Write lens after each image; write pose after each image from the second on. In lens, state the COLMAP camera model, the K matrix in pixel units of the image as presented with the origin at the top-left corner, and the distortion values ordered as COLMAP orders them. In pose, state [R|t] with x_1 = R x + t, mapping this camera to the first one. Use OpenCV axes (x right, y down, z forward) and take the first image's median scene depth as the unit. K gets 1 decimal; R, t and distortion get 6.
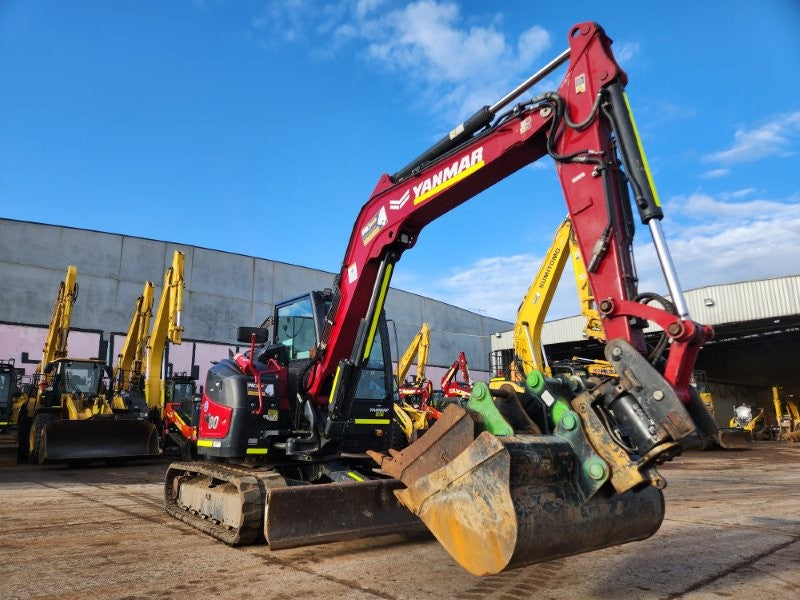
lens RADIAL K [[532.0, 0, 401.7], [0, 532.0, 320.3], [0, 0, 1]] dist [0.078238, -0.065595]
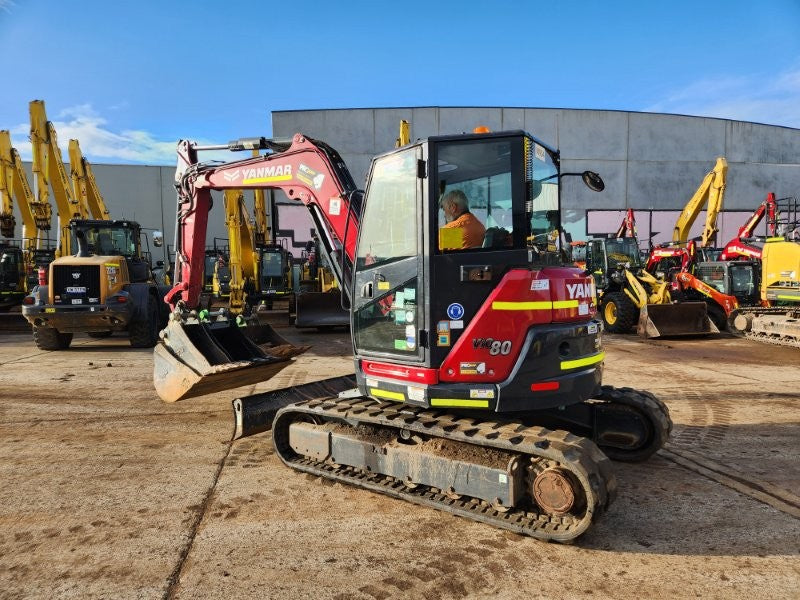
lens RADIAL K [[542.4, 0, 408.7], [0, 542.4, 311.0], [0, 0, 1]] dist [0.079376, -0.068650]
pose [[0.858777, 0.024488, -0.511764, 0.092596], [0.106012, 0.968748, 0.224252, -0.009821], [0.501262, -0.246836, 0.829342, 0.069009]]
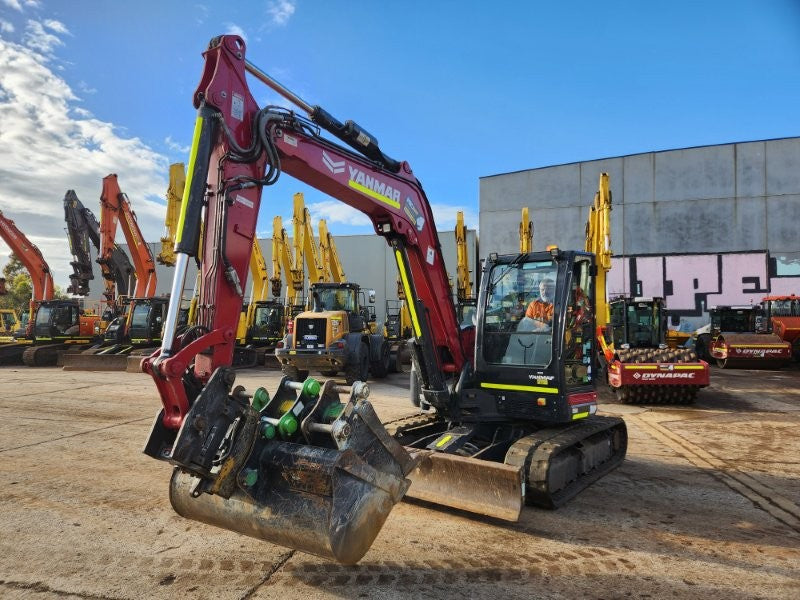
lens RADIAL K [[543.8, 0, 386.3], [0, 543.8, 310.3], [0, 0, 1]] dist [0.090419, -0.075903]
pose [[0.561593, -0.024984, -0.827036, 0.150877], [0.153001, 0.985442, 0.074125, -0.012834], [0.813145, -0.168165, 0.557240, 0.060359]]
